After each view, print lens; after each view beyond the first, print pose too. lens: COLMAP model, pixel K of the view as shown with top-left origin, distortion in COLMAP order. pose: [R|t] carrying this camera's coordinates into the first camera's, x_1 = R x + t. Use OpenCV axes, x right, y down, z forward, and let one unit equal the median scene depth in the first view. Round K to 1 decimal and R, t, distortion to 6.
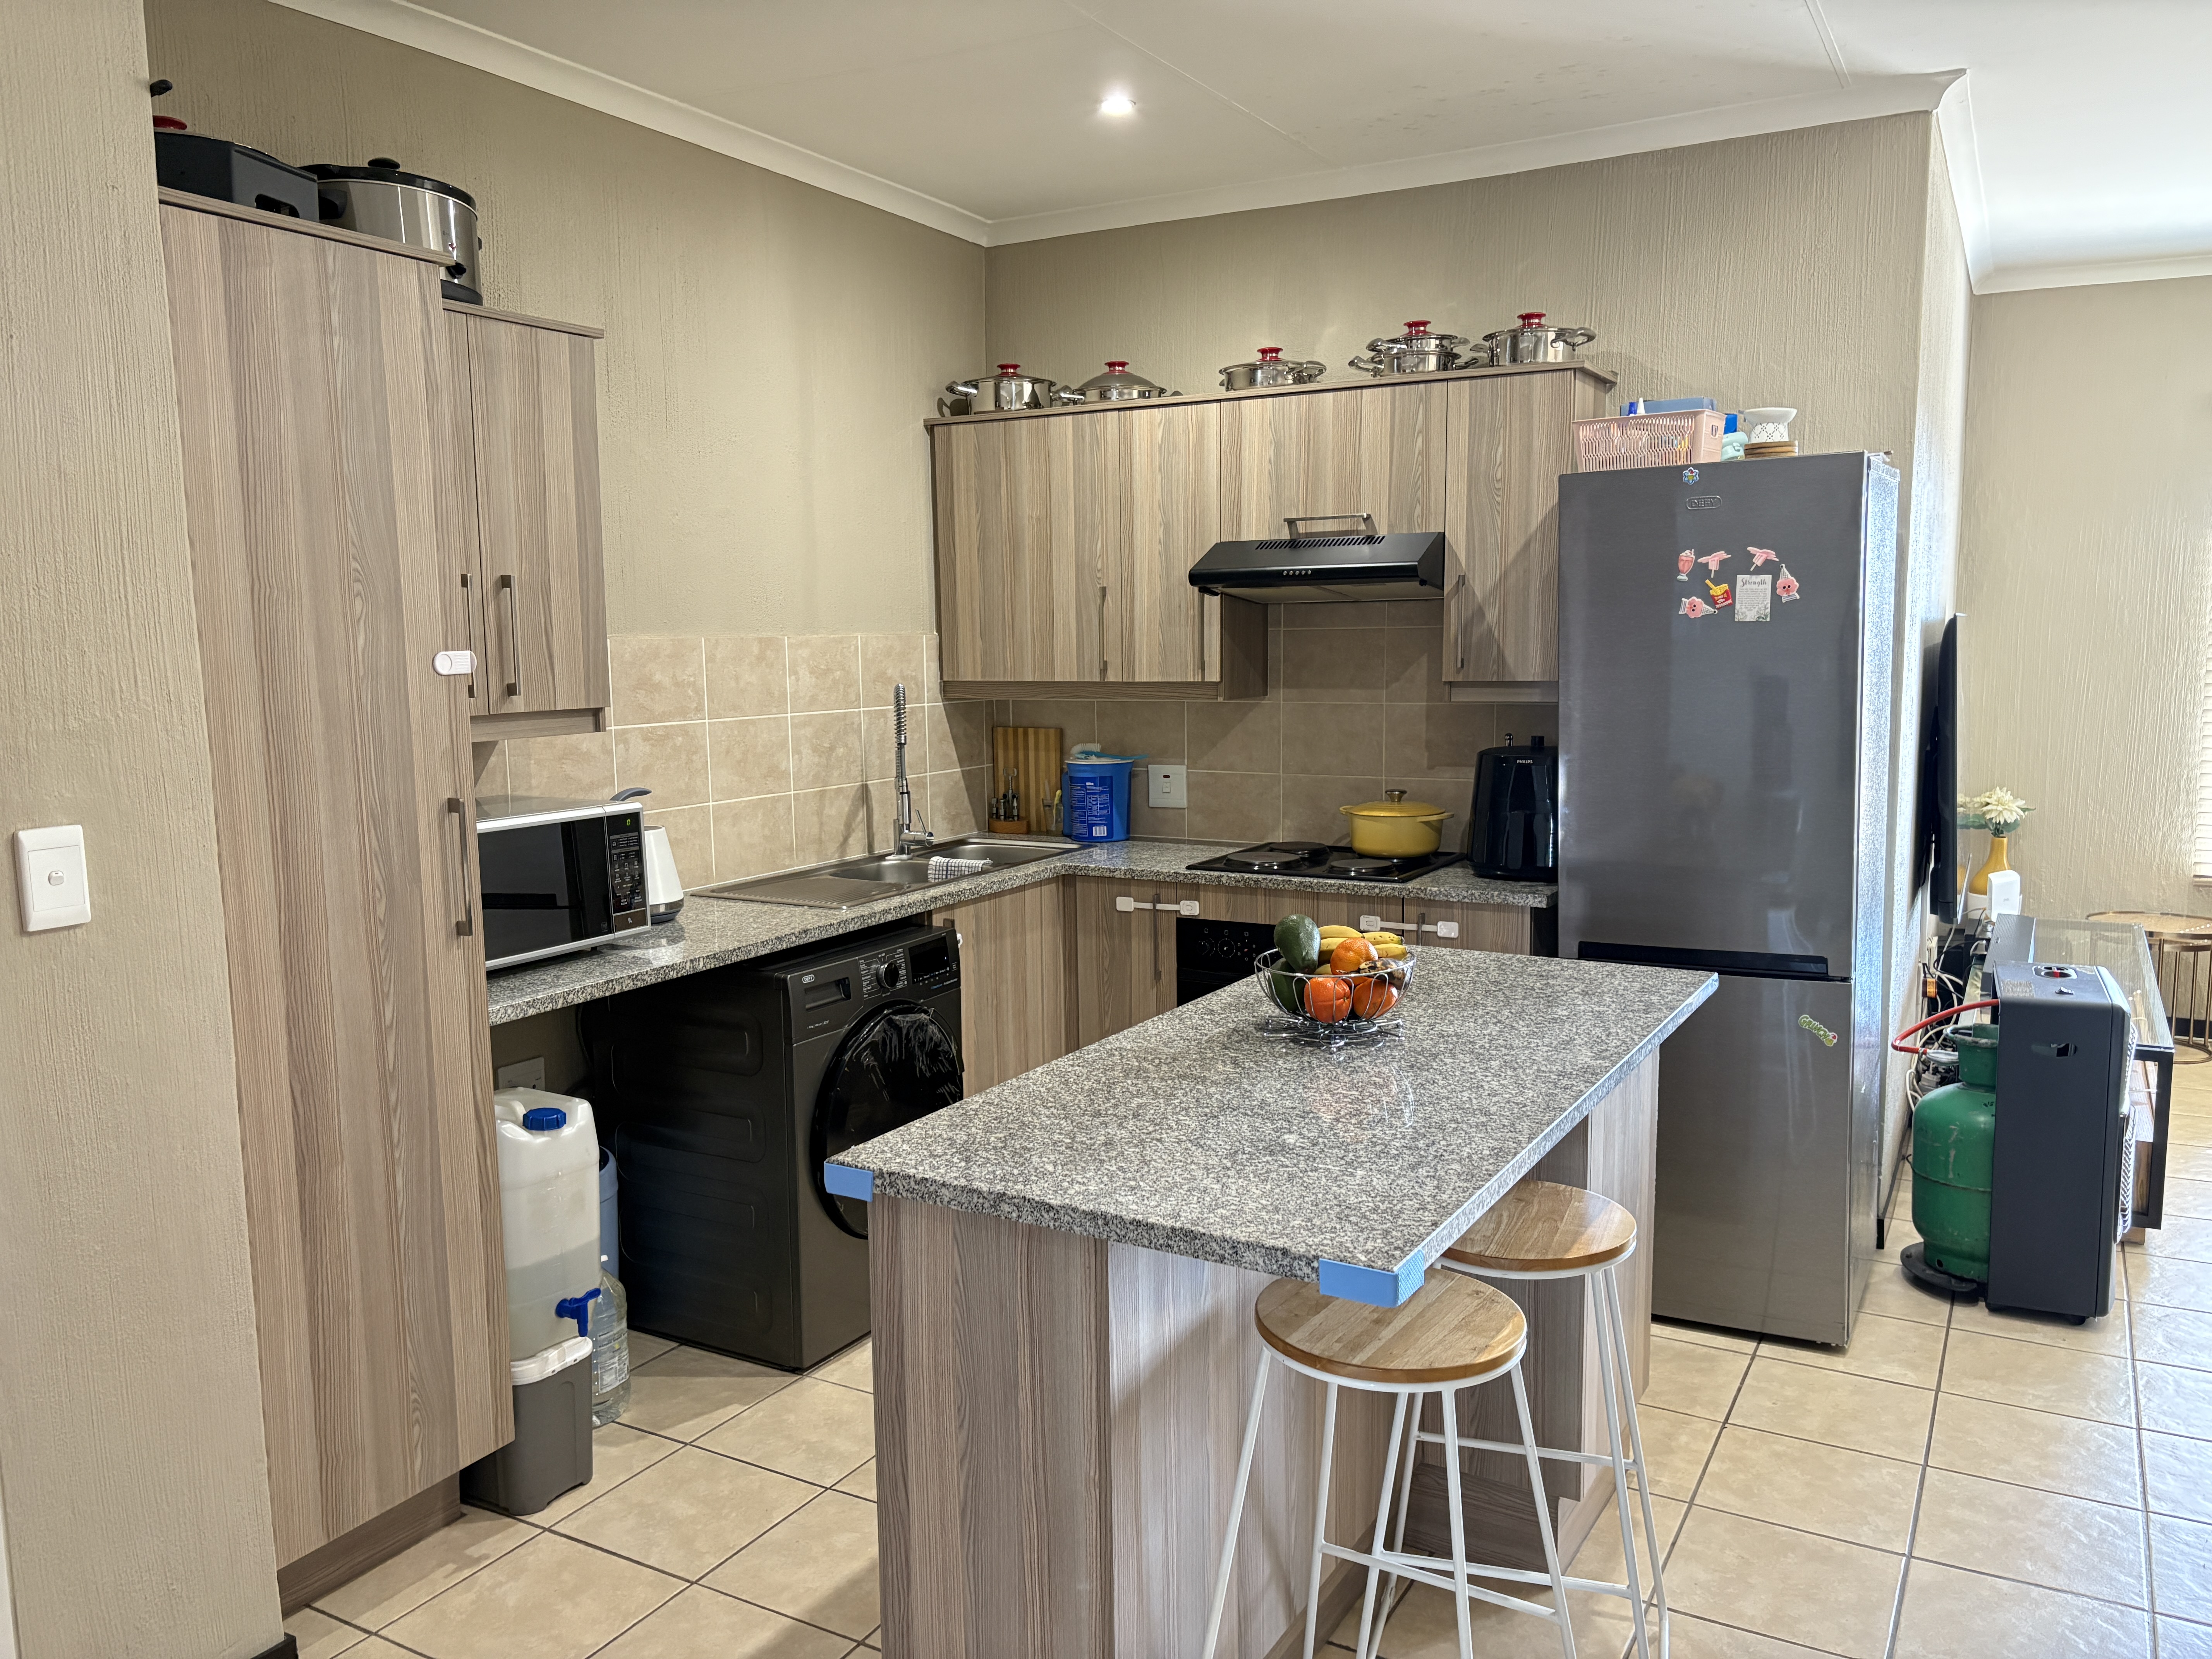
lens RADIAL K [[1660.3, 0, 1106.0], [0, 1660.3, 829.5], [0, 0, 1]] dist [0.015295, -0.008488]
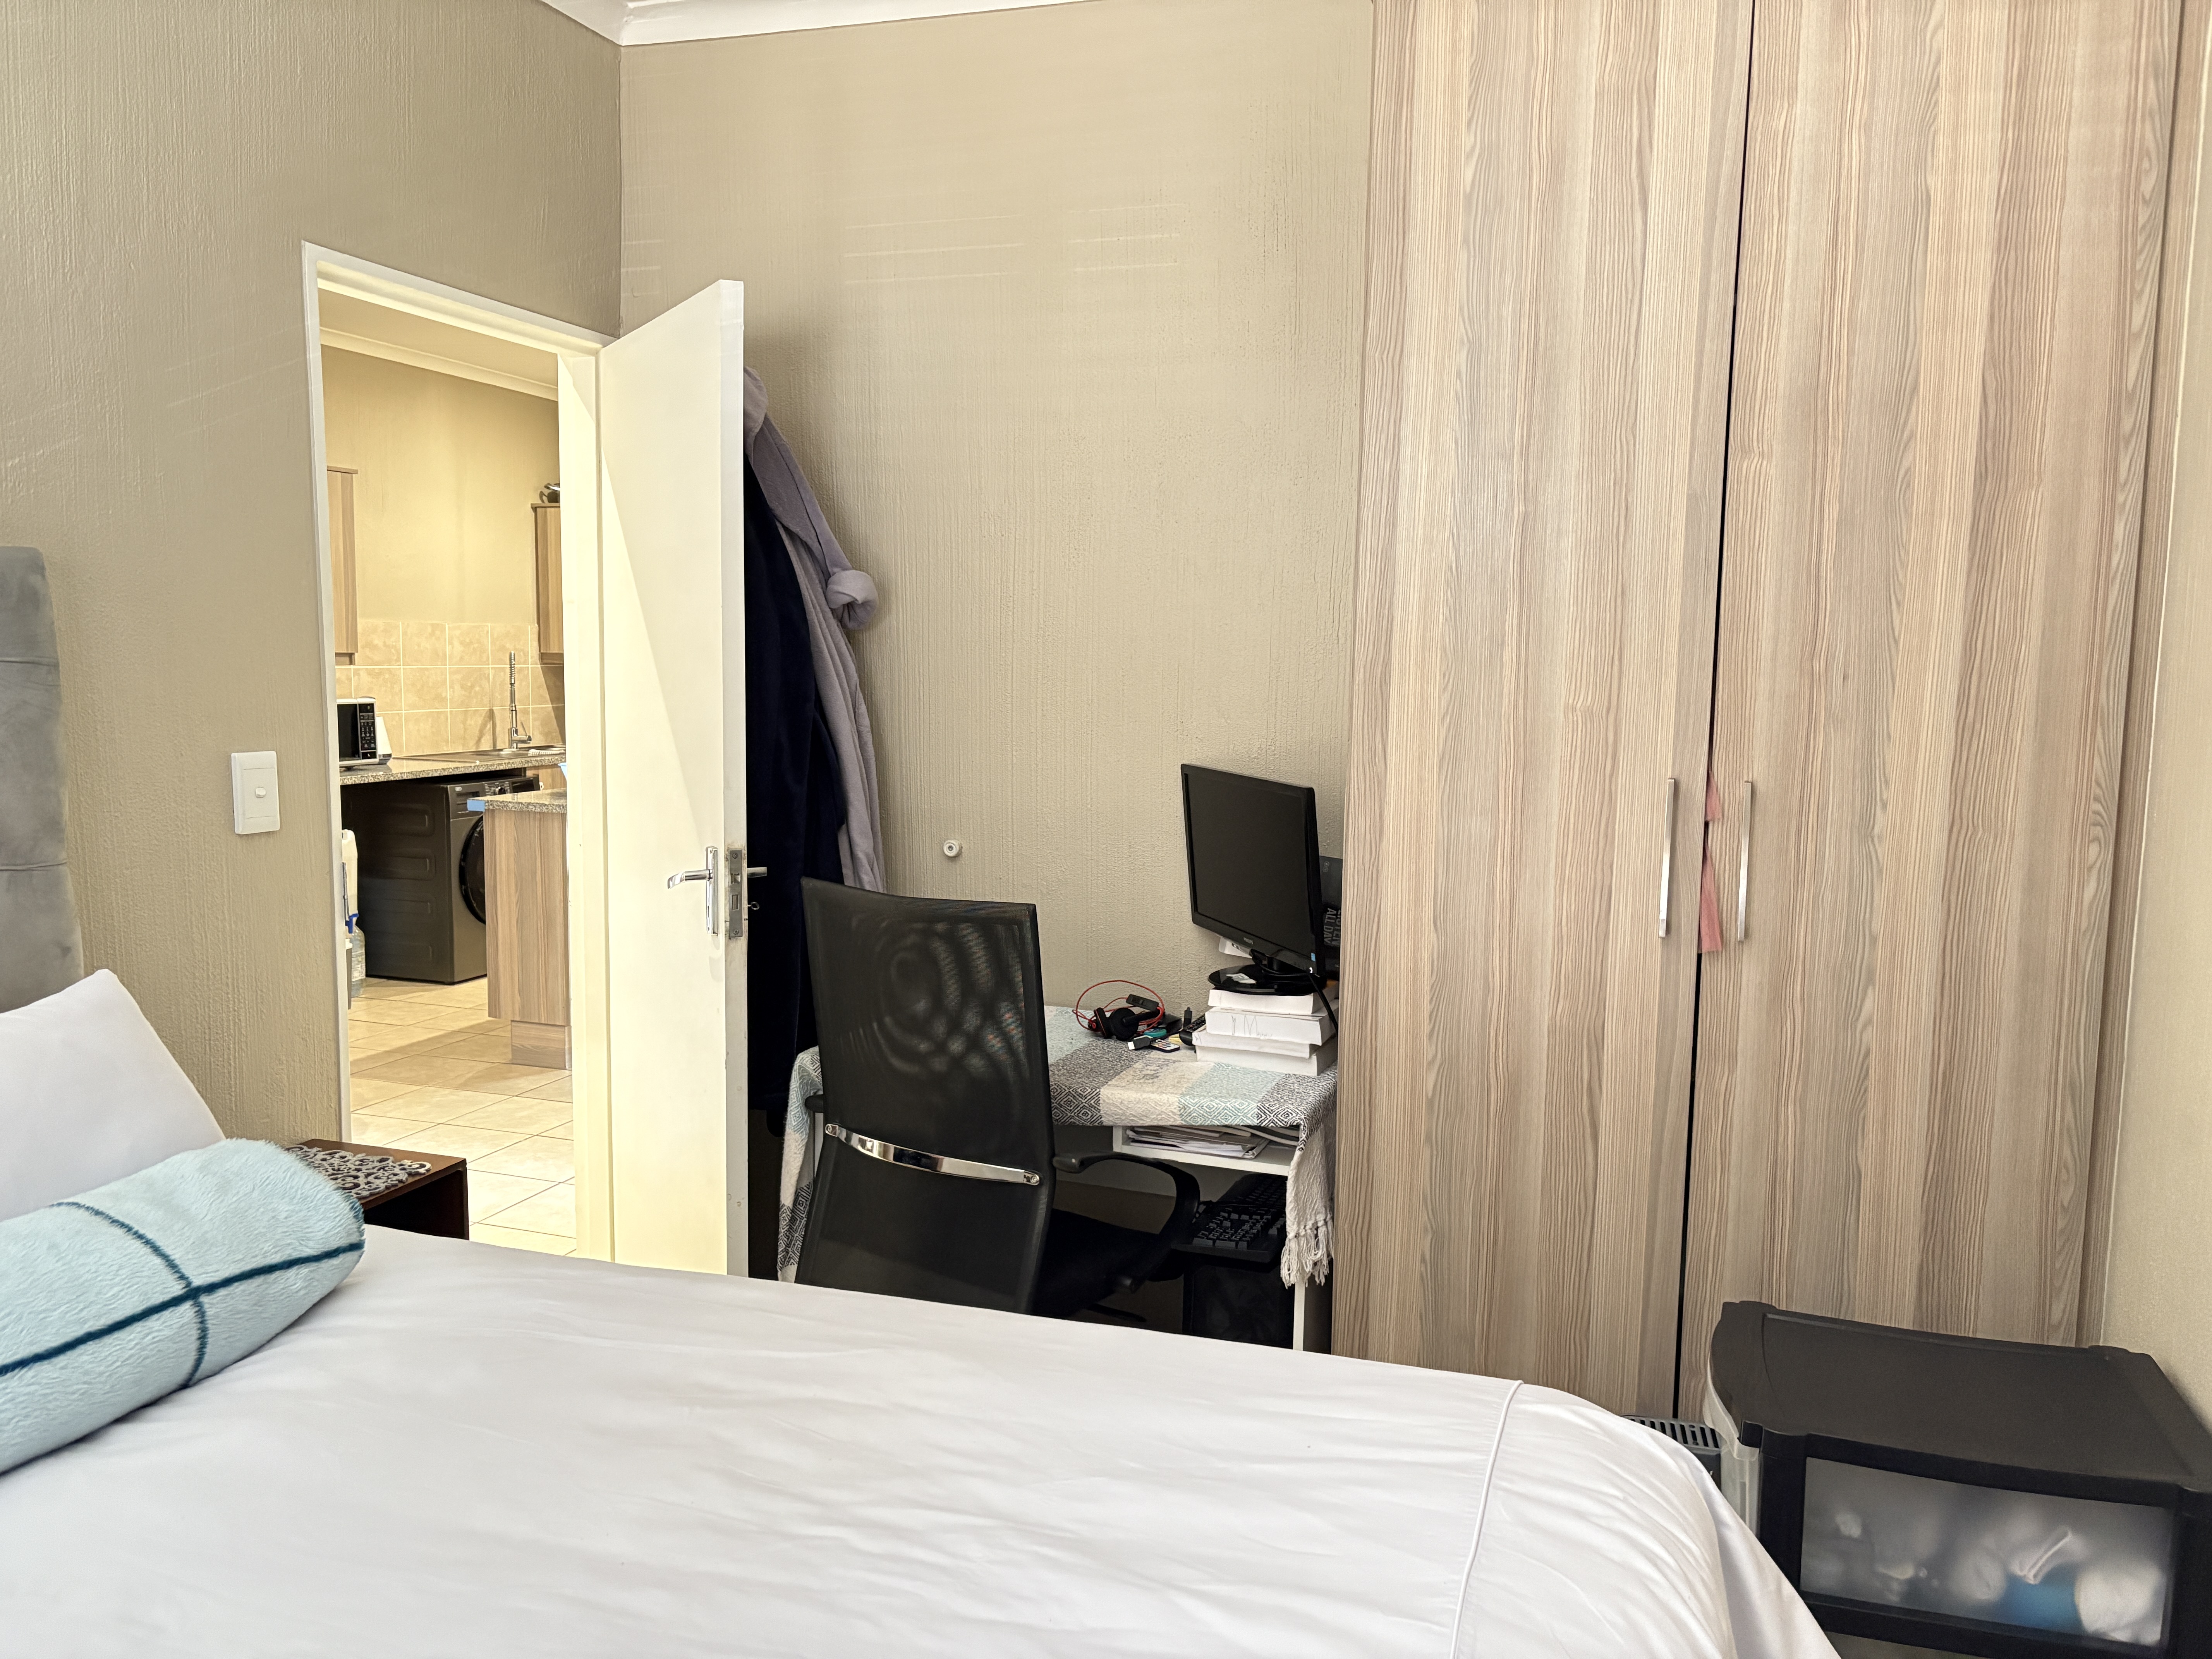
lens RADIAL K [[1660.3, 0, 1106.0], [0, 1660.3, 829.5], [0, 0, 1]] dist [0.015295, -0.008488]
pose [[0.979679, 0.012609, 0.200177, 0.167763], [-0.010123, 0.999858, -0.013438, 0.138633], [-0.200318, 0.011139, 0.979668, -1.017792]]
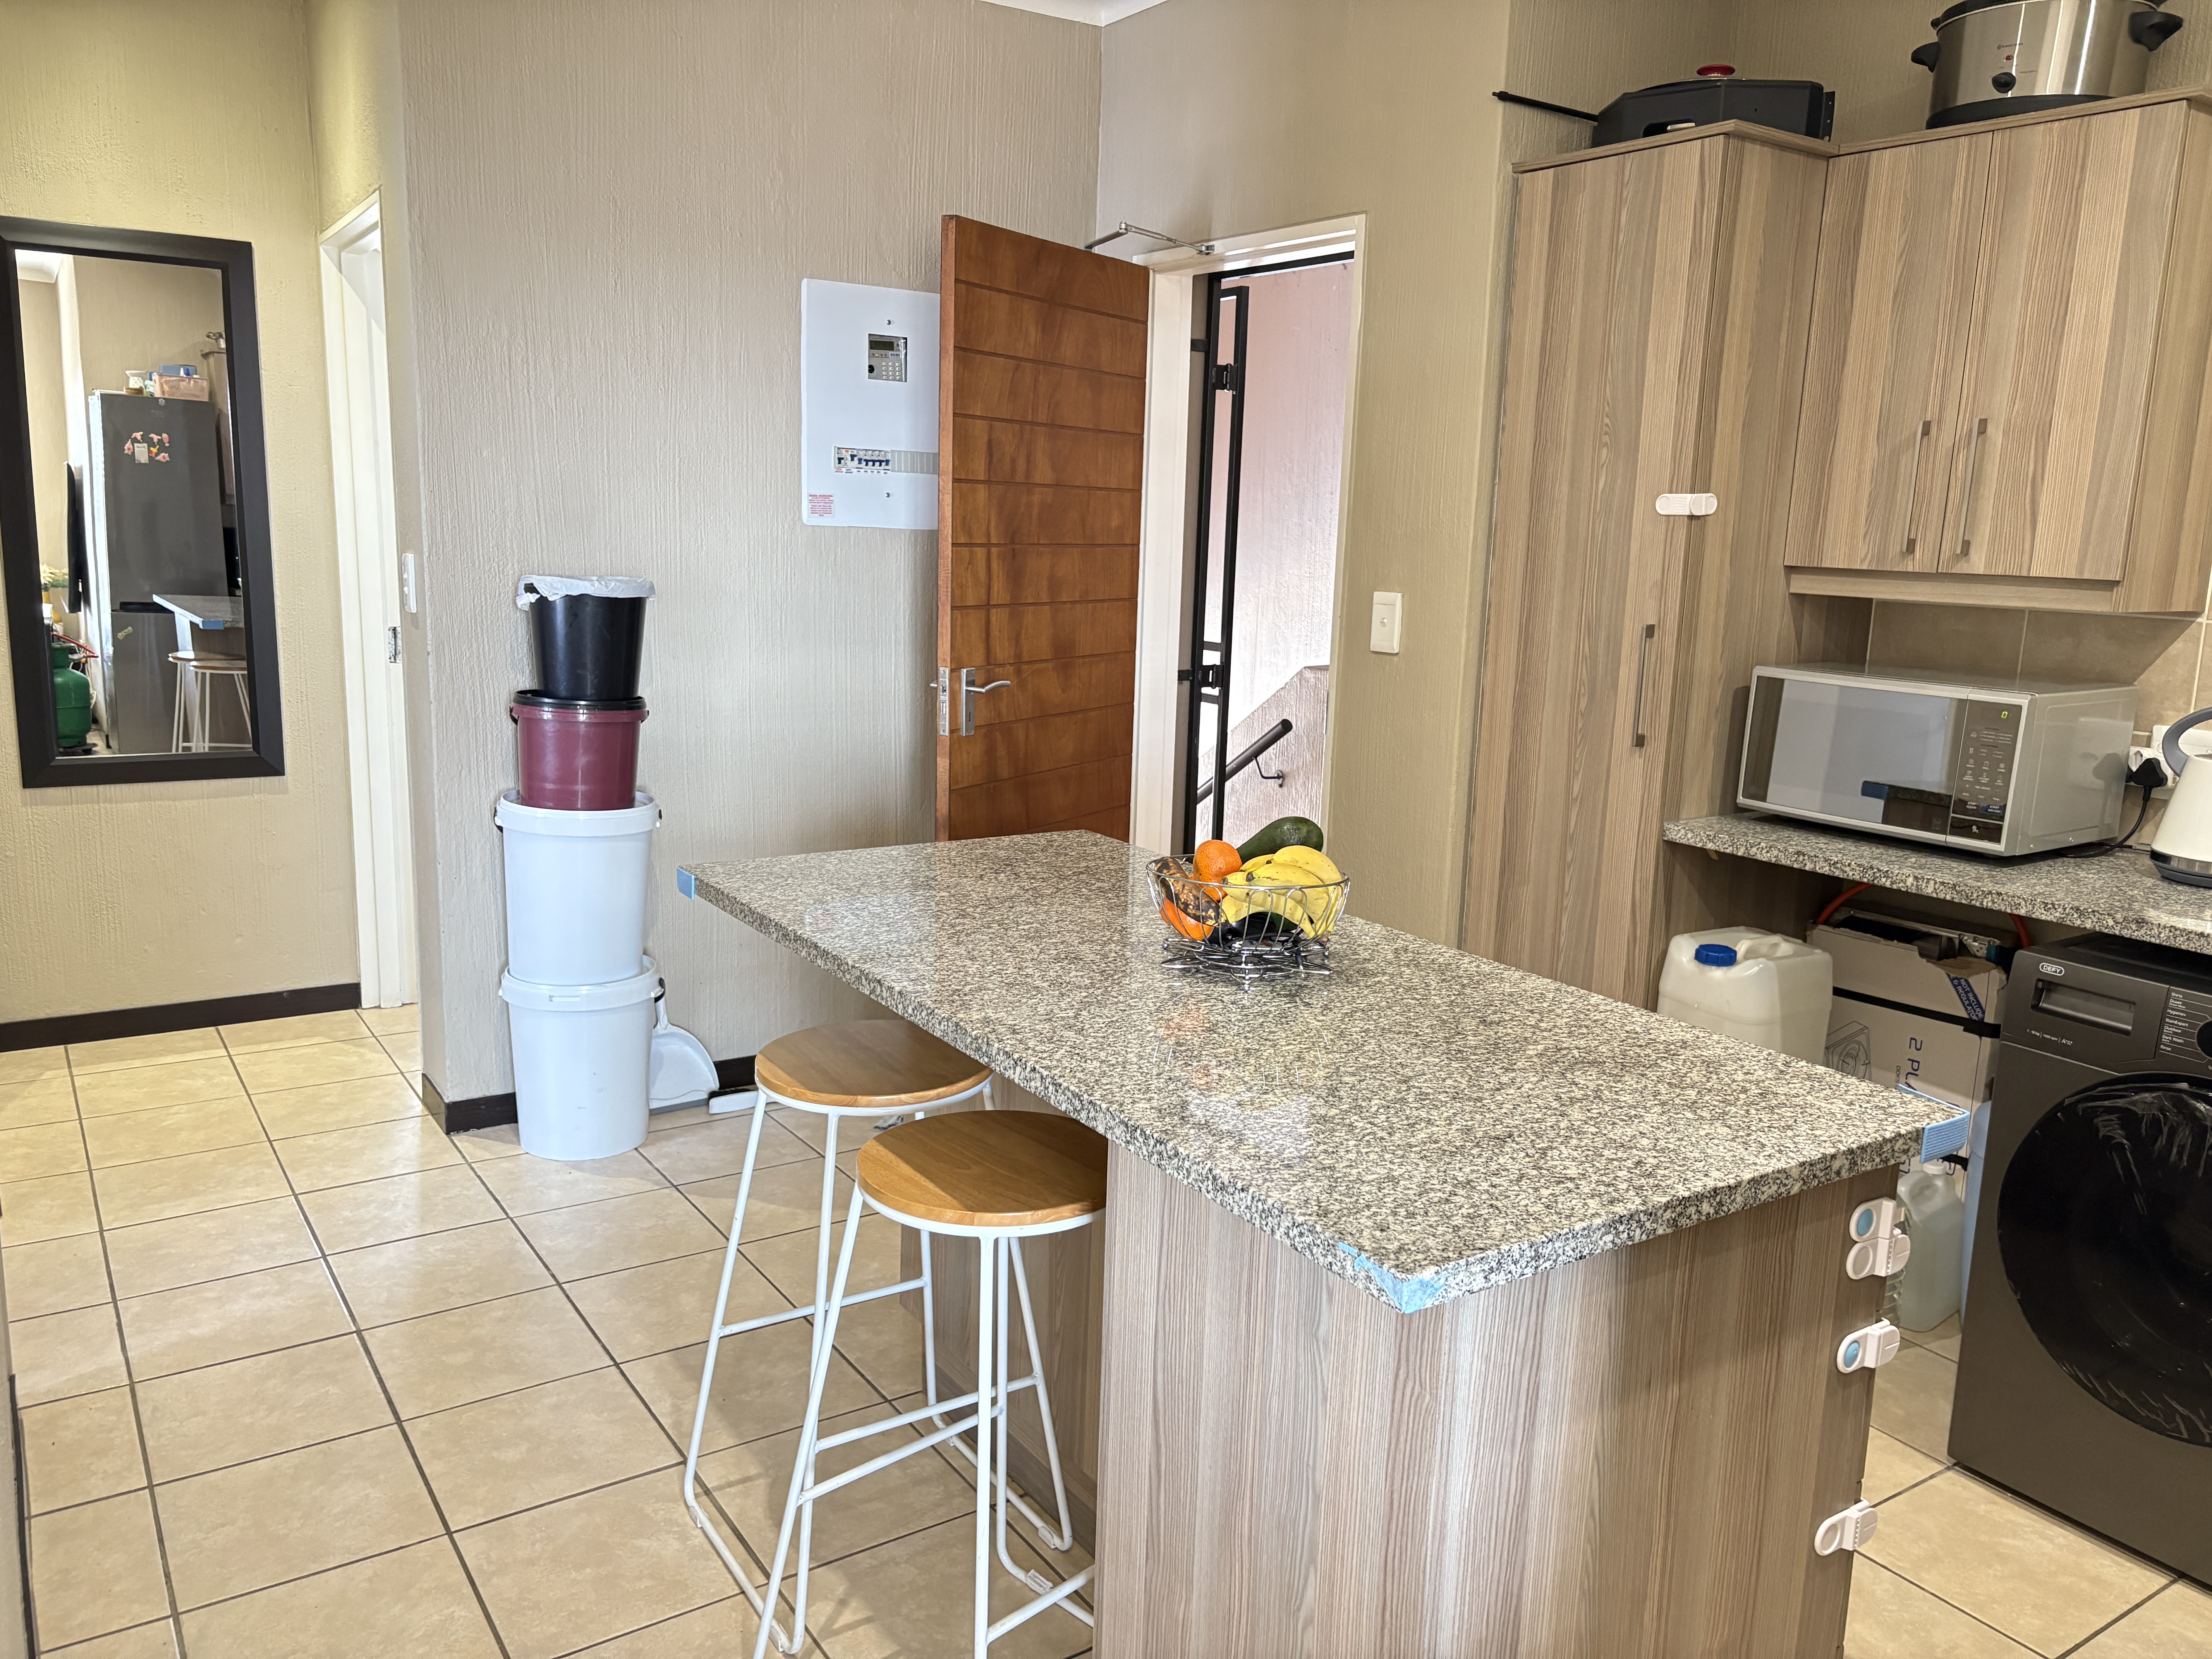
lens RADIAL K [[1662.2, 0, 1061.5], [0, 1662.2, 822.9], [0, 0, 1]] dist [0.001037, -0.003267]
pose [[-0.450762, 0.171268, -0.876060, 0.542614], [-0.126425, 0.959279, 0.252587, -0.084271], [0.883646, 0.224612, -0.410754, 0.769707]]
